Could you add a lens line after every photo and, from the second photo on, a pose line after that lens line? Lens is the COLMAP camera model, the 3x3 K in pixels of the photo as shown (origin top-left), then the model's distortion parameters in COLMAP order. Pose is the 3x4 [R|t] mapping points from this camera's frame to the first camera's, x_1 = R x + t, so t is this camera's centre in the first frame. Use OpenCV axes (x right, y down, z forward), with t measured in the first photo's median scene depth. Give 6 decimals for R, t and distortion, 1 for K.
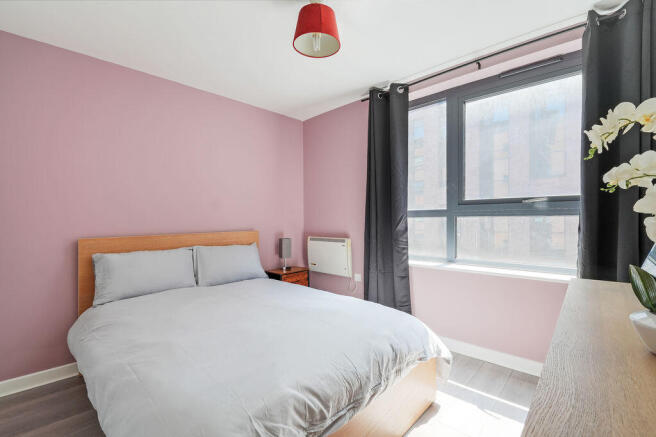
lens RADIAL K [[287.4, 0, 327.9], [0, 287.4, 218.0], [0, 0, 1]] dist [-0.017055, -0.000690]
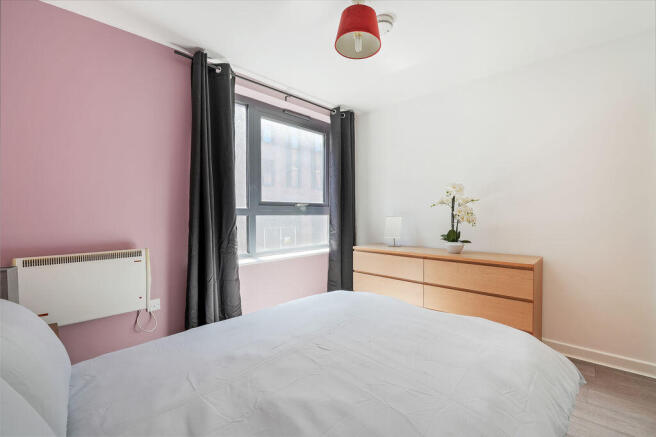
lens RADIAL K [[287.4, 0, 331.6], [0, 287.4, 218.7], [0, 0, 1]] dist [-0.017055, -0.000690]
pose [[-0.001339, -0.008599, 0.999962, -0.698456], [0.000821, 0.999963, 0.008600, -0.000689], [-0.999999, 0.000833, -0.001332, 0.724250]]
